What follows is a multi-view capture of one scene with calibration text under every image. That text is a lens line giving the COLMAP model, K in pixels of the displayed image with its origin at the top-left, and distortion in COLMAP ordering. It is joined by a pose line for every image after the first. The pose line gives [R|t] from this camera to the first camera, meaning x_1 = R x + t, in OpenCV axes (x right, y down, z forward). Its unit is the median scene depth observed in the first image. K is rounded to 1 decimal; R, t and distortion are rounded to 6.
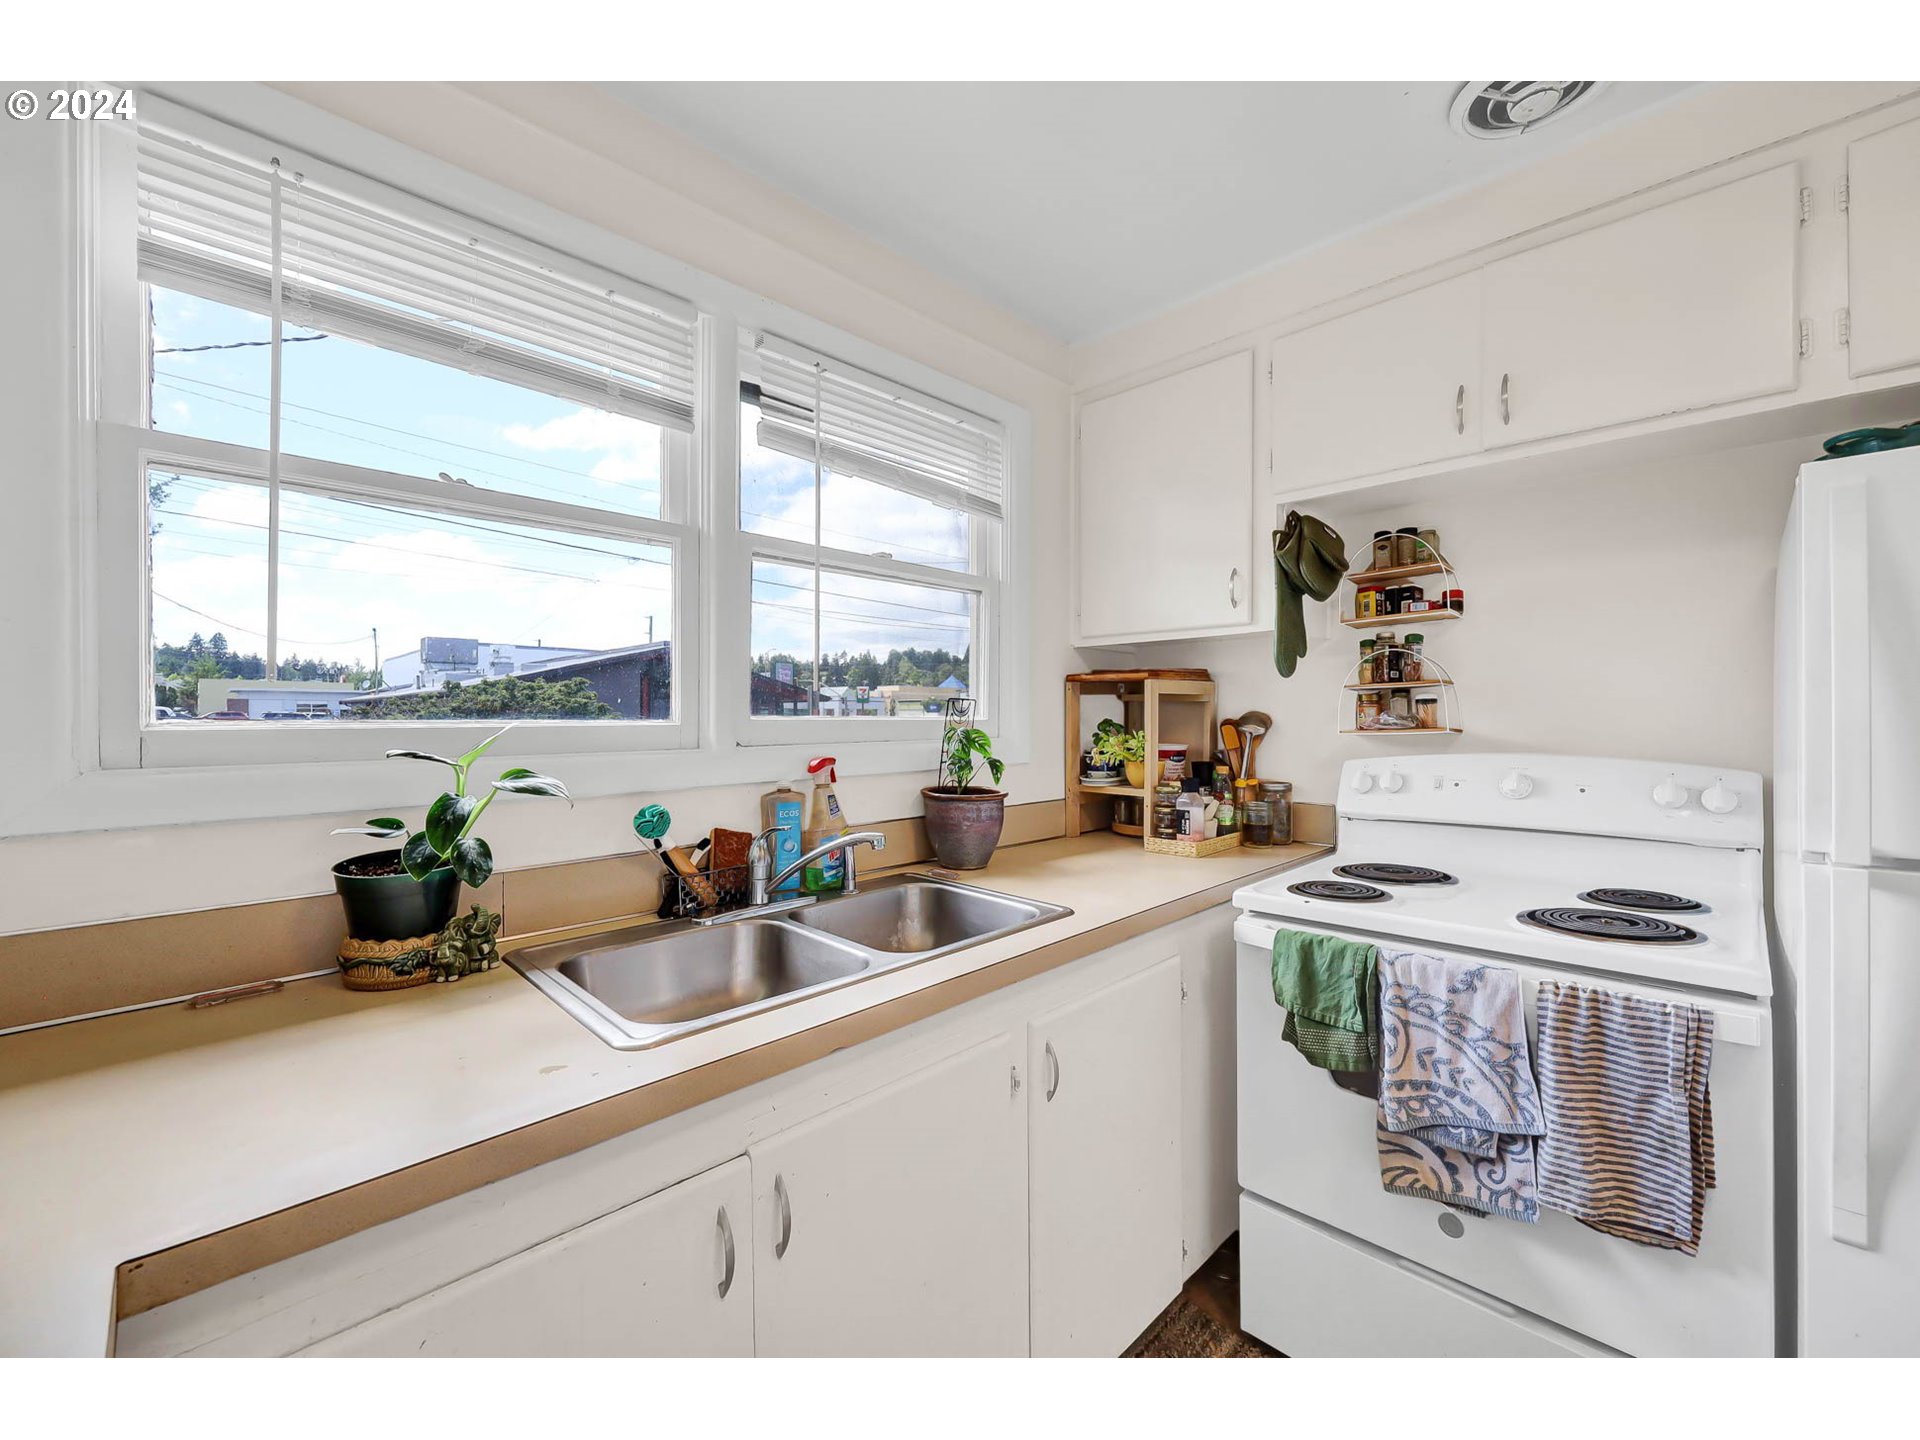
lens RADIAL K [[783.7, 0, 972.6], [0, 783.7, 715.3], [0, 0, 1]] dist [-0.002585, -0.000086]
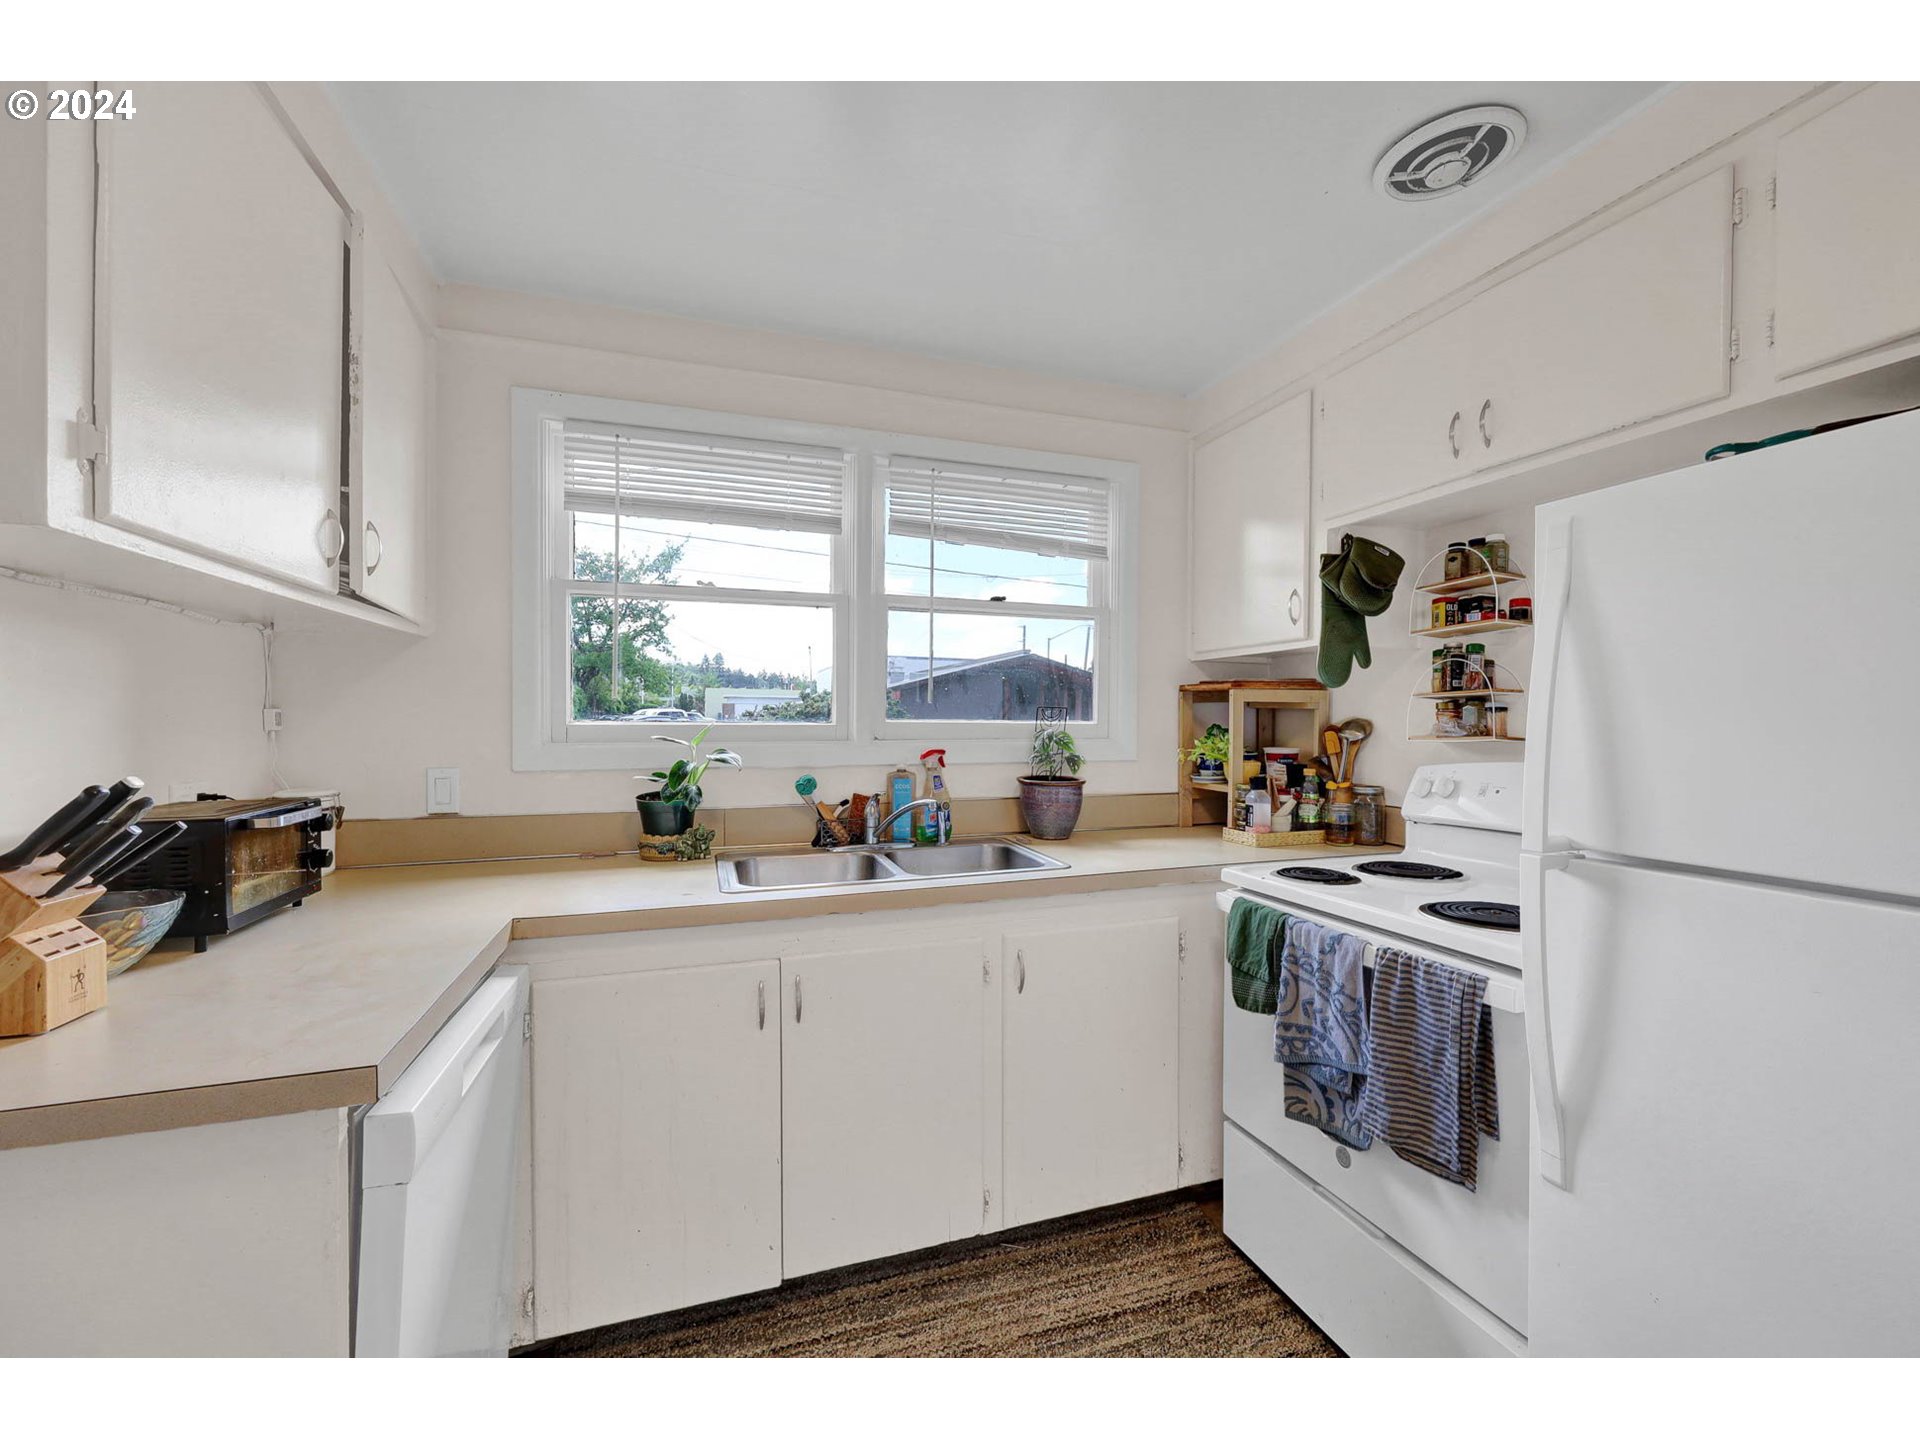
lens RADIAL K [[795.9, 0, 971.2], [0, 795.9, 721.0], [0, 0, 1]] dist [0.000085, -0.000027]
pose [[0.896577, 0.007914, -0.442818, 0.578960], [-0.006726, 0.999968, 0.004253, -0.003747], [0.442838, -0.000834, 0.896601, -0.290503]]
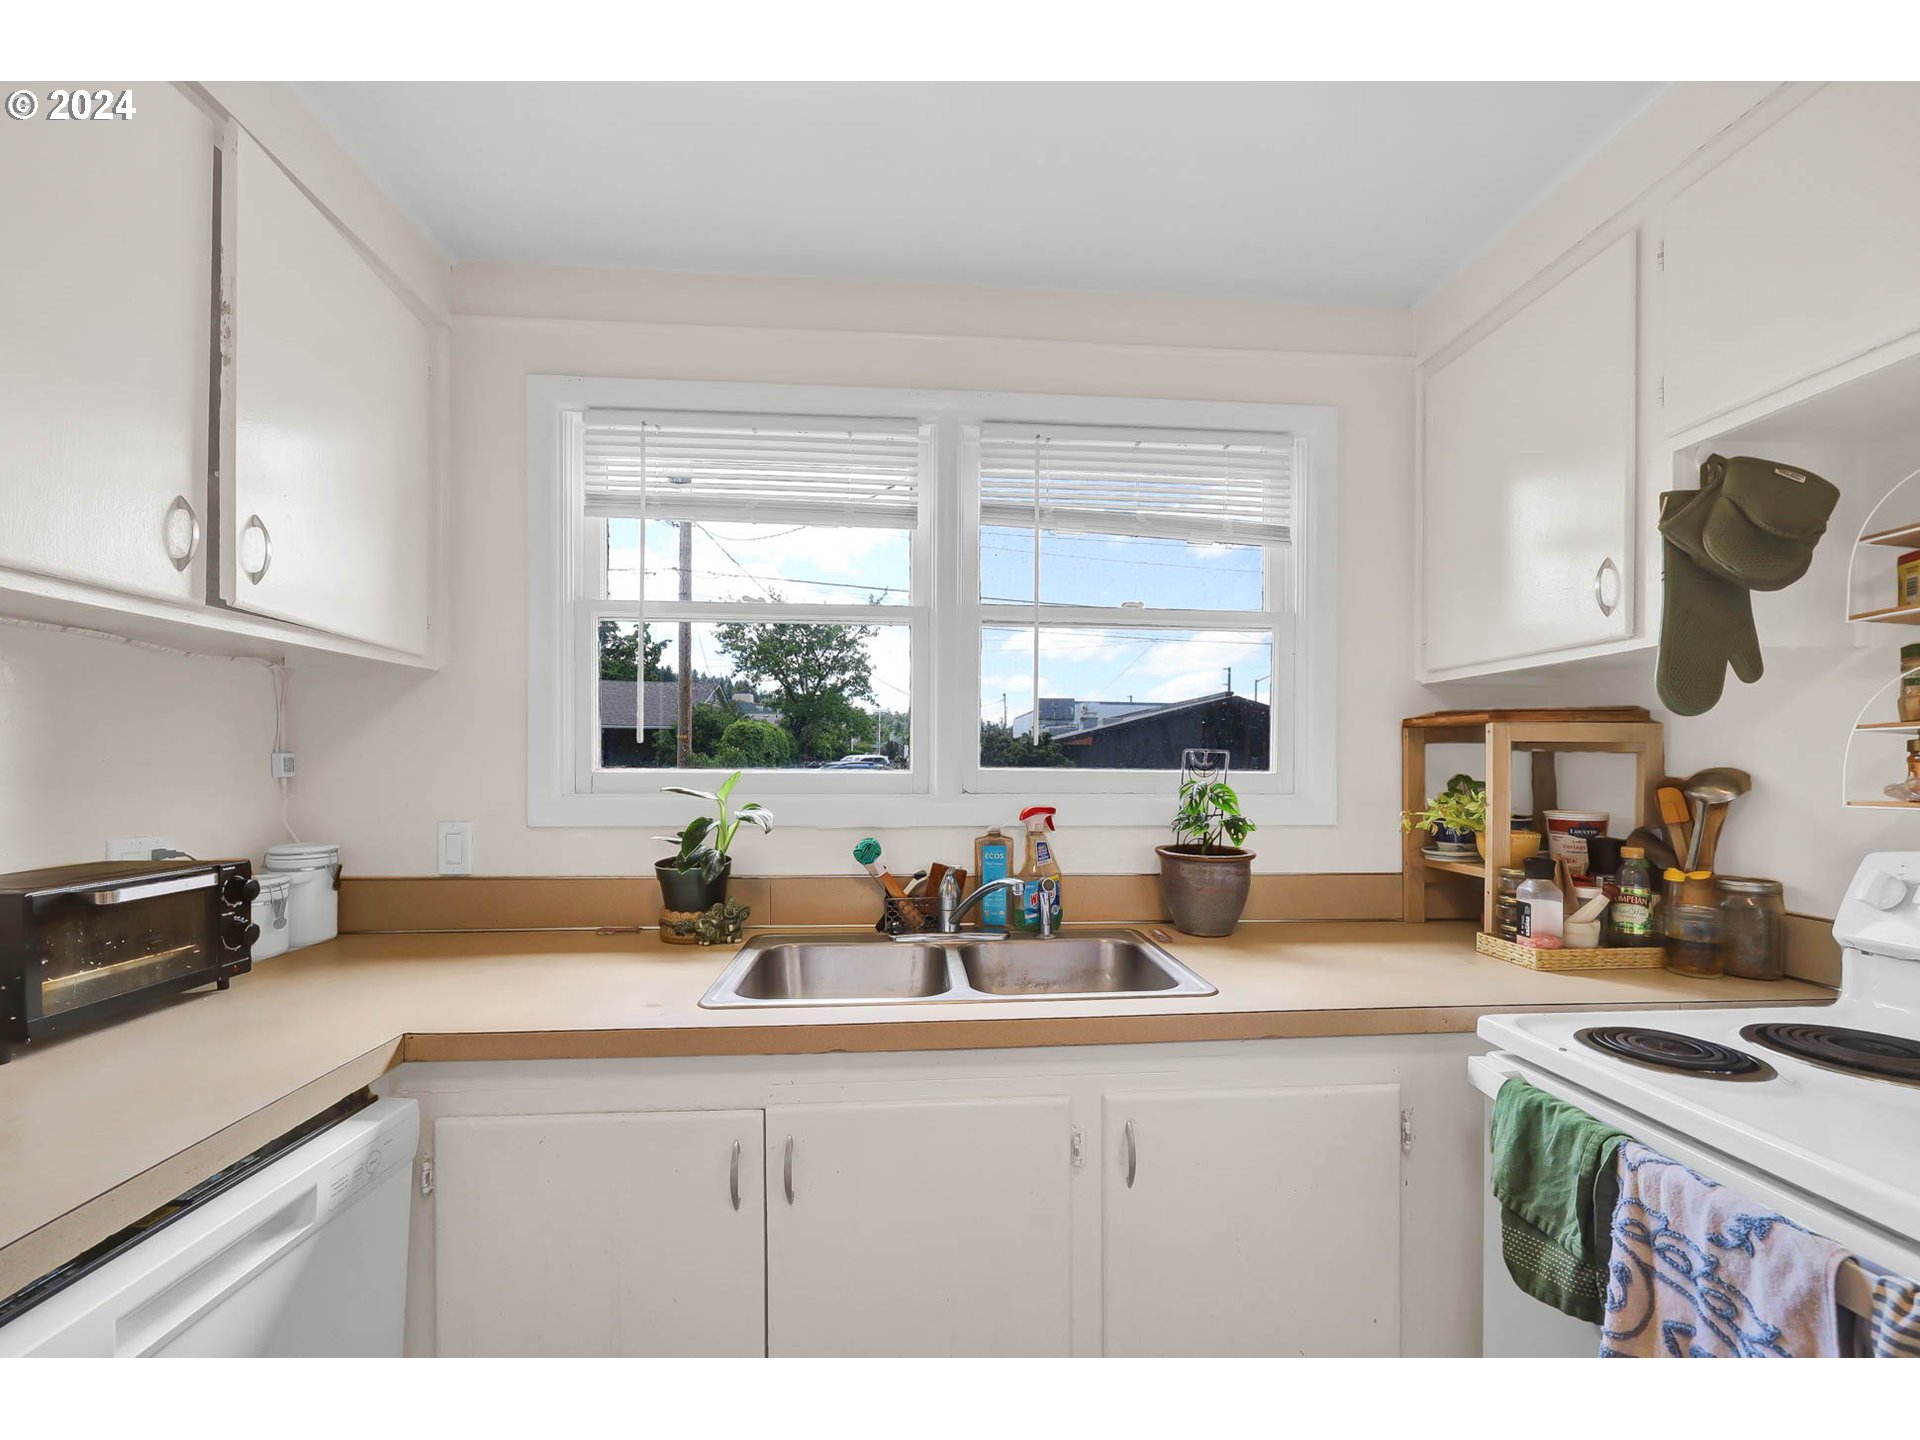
lens RADIAL K [[792.4, 0, 958.9], [0, 792.4, 758.0], [0, 0, 1]] dist [-0.001082, -0.000016]
pose [[0.751146, 0.002467, -0.660131, 0.499814], [-0.007993, 0.999954, -0.005359, -0.005823], [0.660087, 0.009302, 0.751131, 0.144430]]
